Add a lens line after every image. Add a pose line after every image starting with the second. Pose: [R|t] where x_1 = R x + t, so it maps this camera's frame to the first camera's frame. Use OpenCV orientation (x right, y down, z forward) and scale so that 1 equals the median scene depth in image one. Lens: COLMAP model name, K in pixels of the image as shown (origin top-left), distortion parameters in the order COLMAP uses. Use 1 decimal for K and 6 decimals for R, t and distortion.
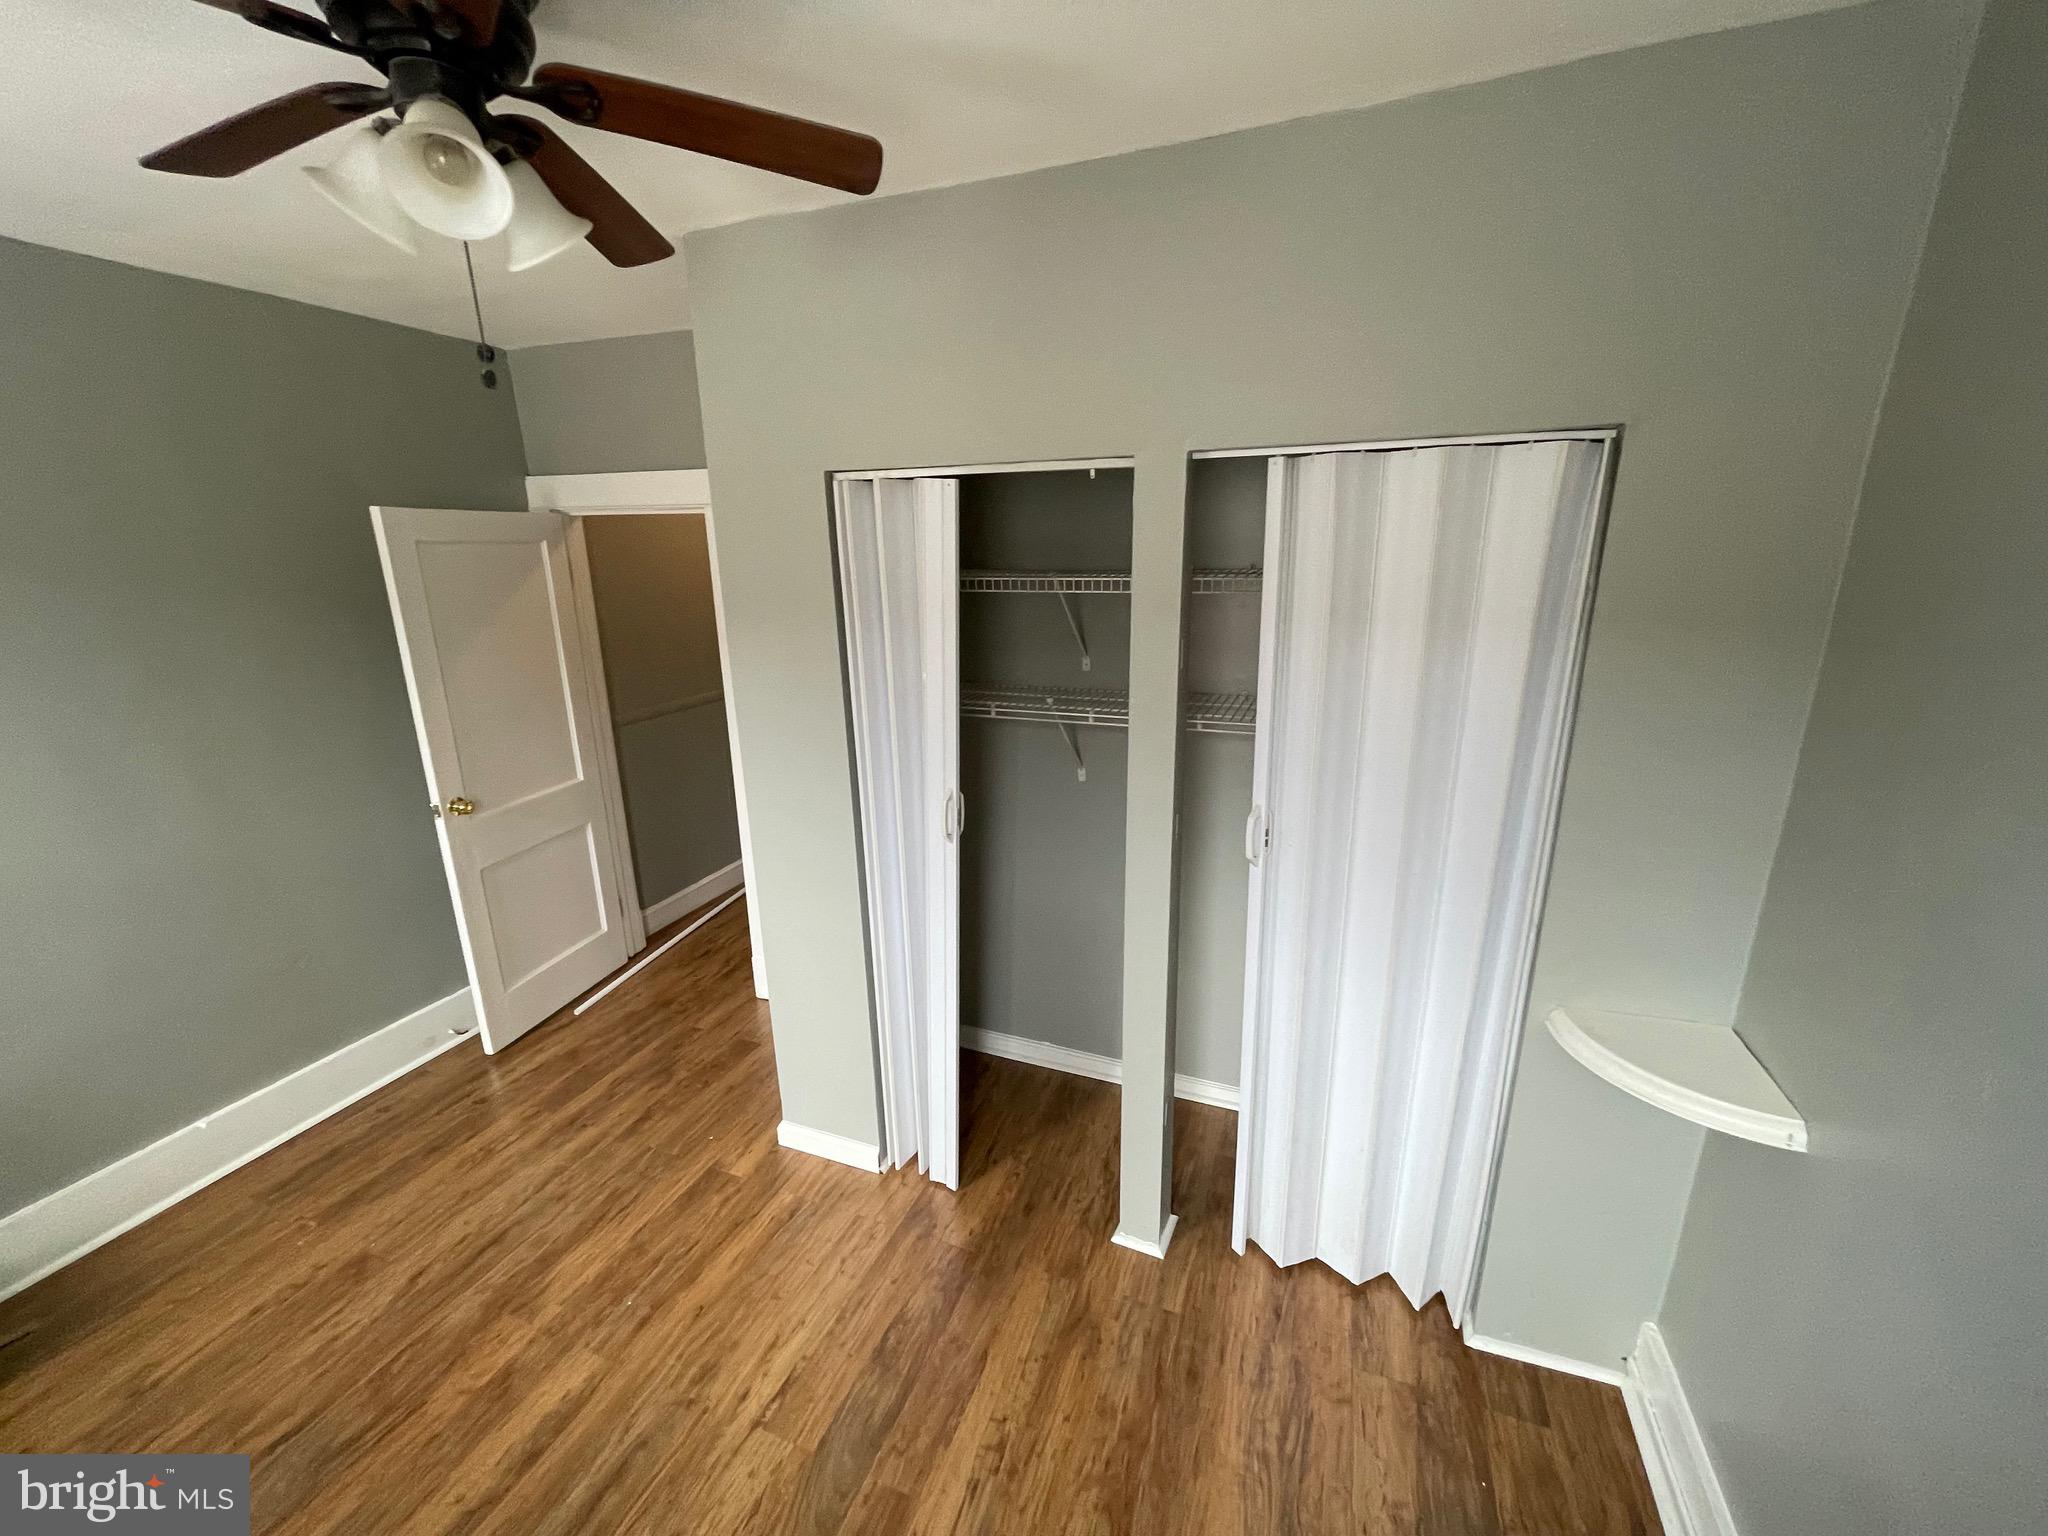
lens RADIAL K [[819.5, 0, 1025.0], [0, 819.5, 775.8], [0, 0, 1]] dist [0.007828, 0.000482]
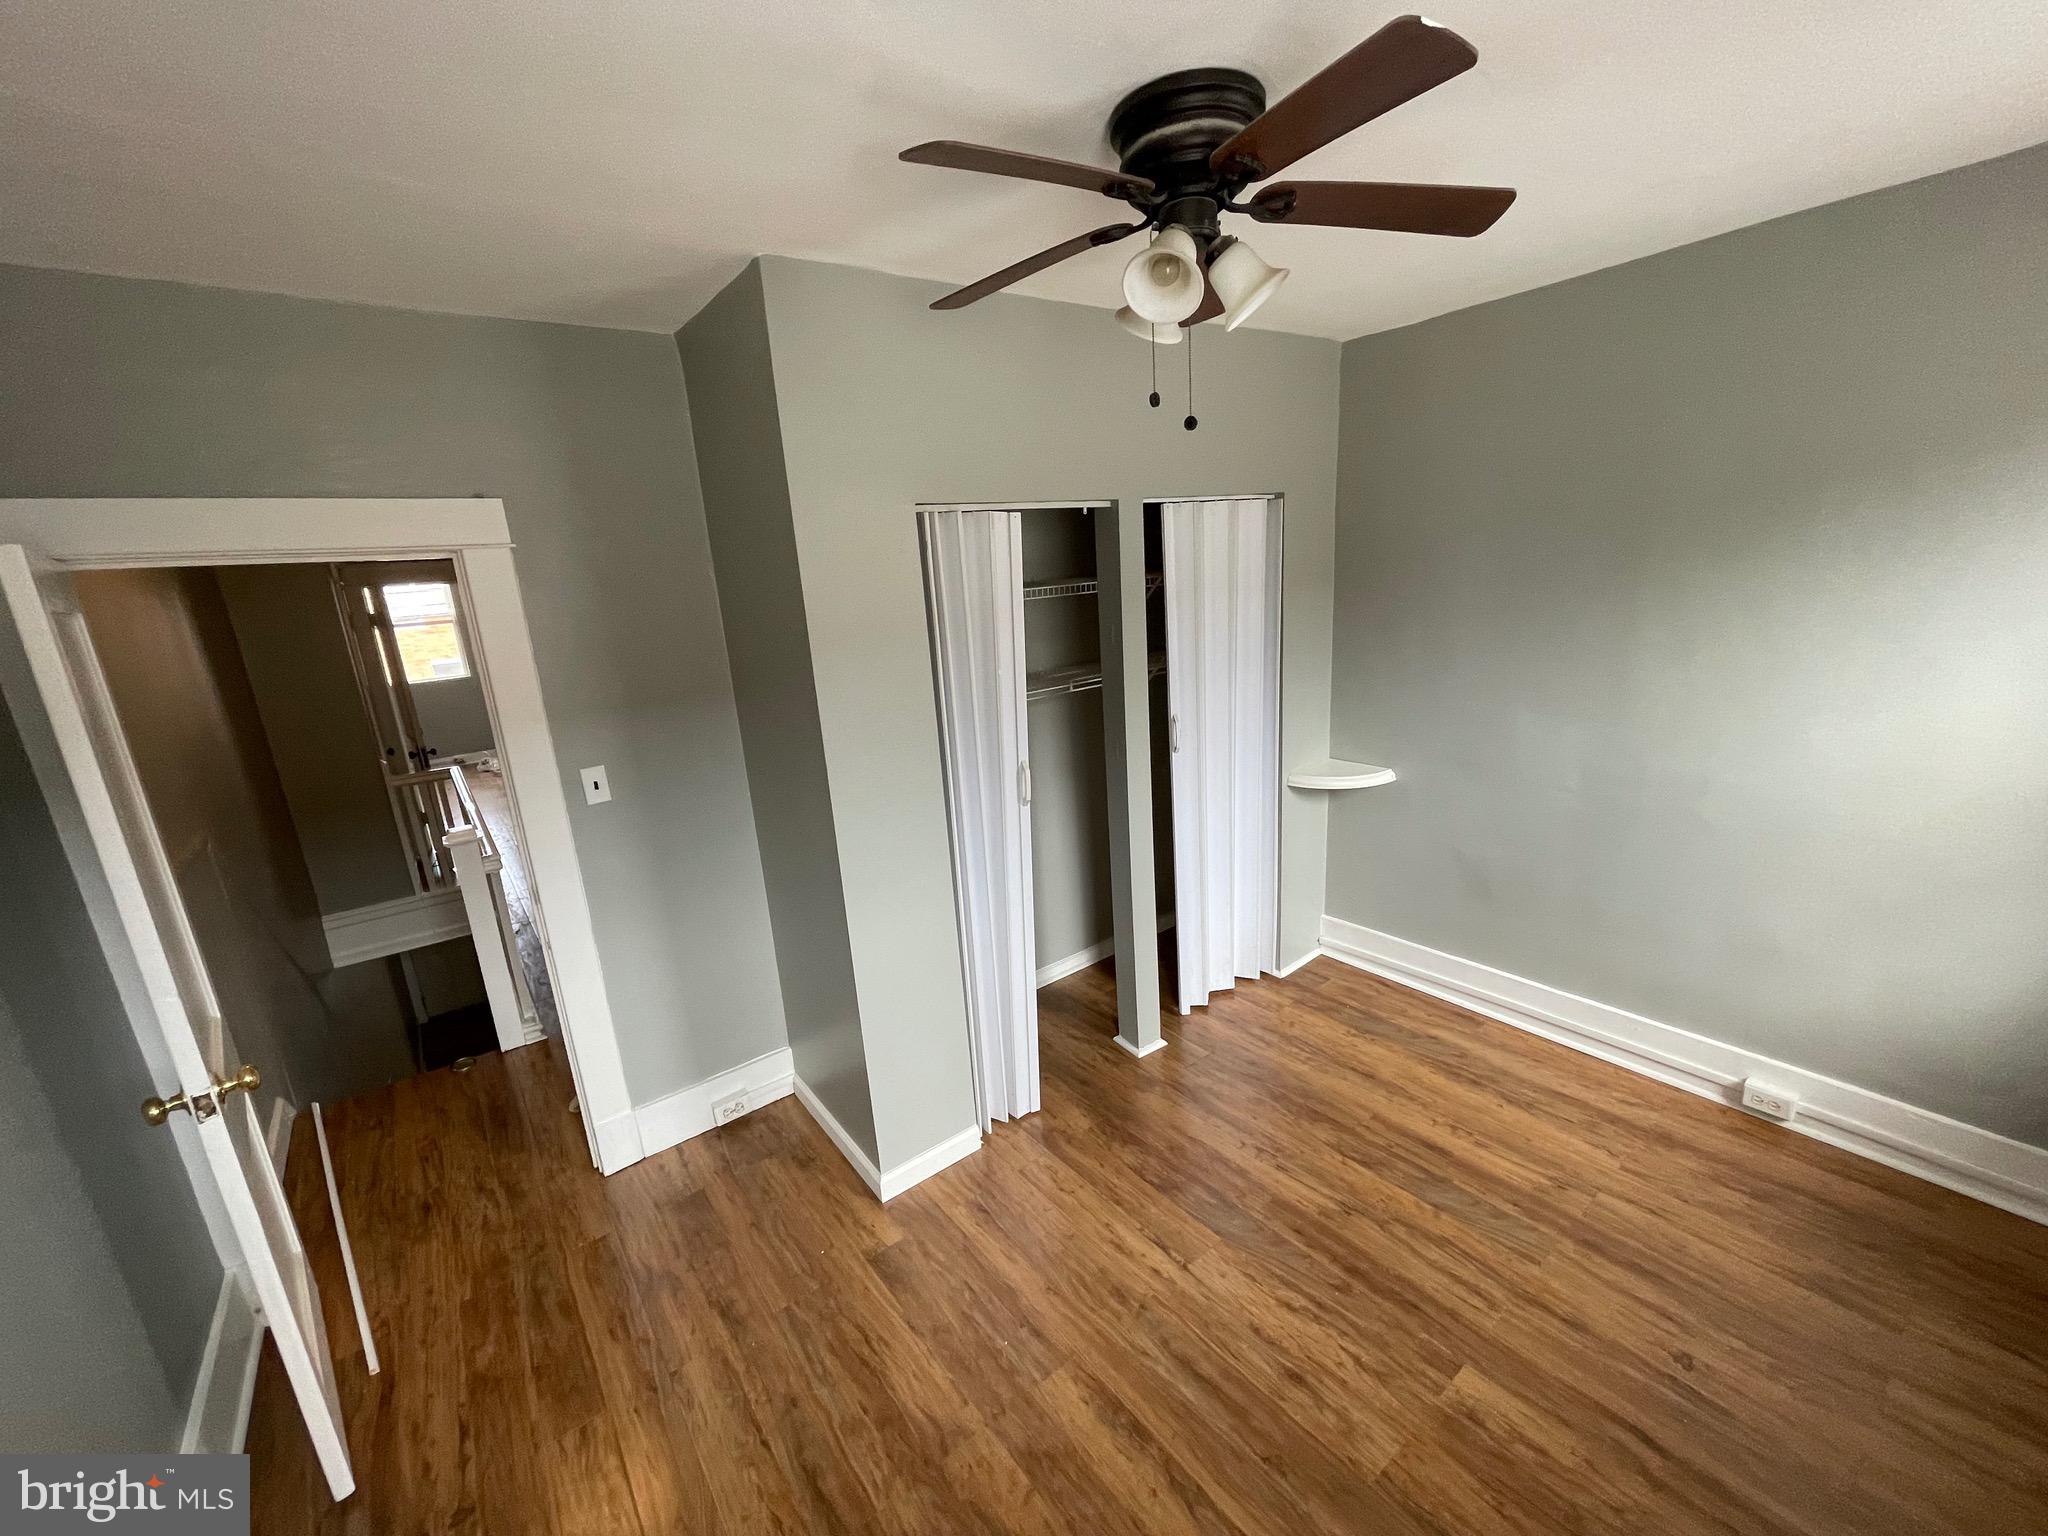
lens RADIAL K [[819.5, 0, 1018.5], [0, 819.5, 770.2], [0, 0, 1]] dist [0.007828, 0.000482]
pose [[0.531176, -0.239637, 0.812666, -1.204035], [0.281754, 0.954539, 0.097312, -0.104253], [-0.799041, 0.177282, 0.574547, 0.340358]]
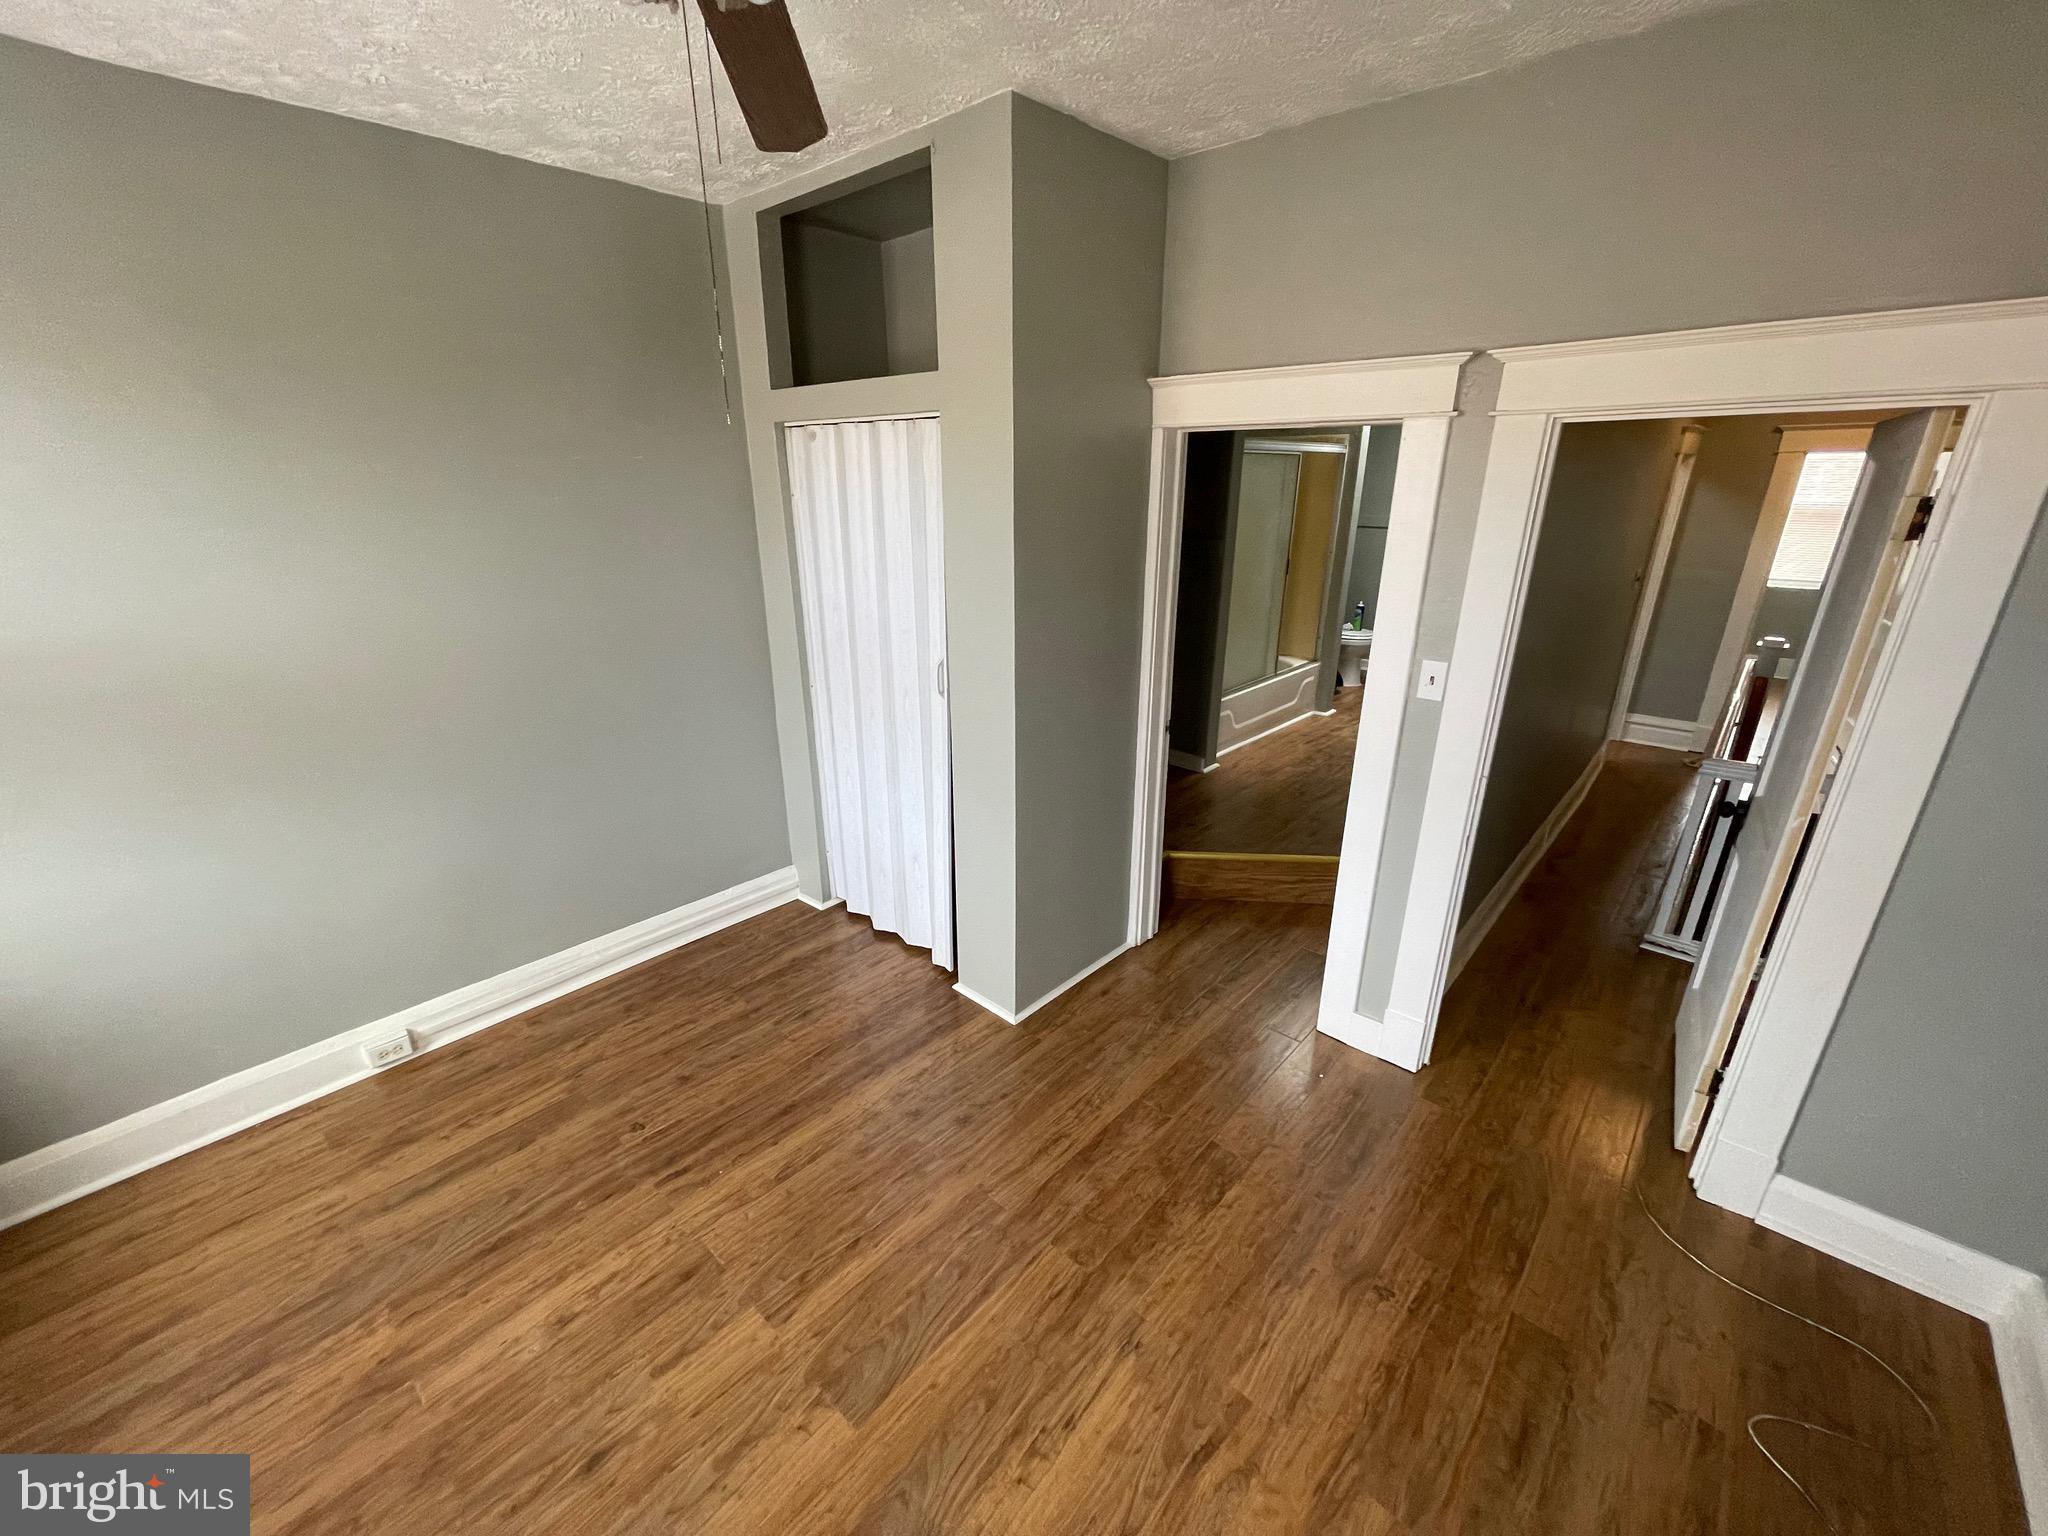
lens RADIAL K [[819.5, 0, 1024.9], [0, 819.5, 770.4], [0, 0, 1]] dist [0.007828, 0.000482]
pose [[-0.925861, -0.126287, 0.356136, -0.856246], [0.101908, 0.824122, 0.557170, -0.440621], [-0.363863, 0.552155, -0.750153, 1.664822]]
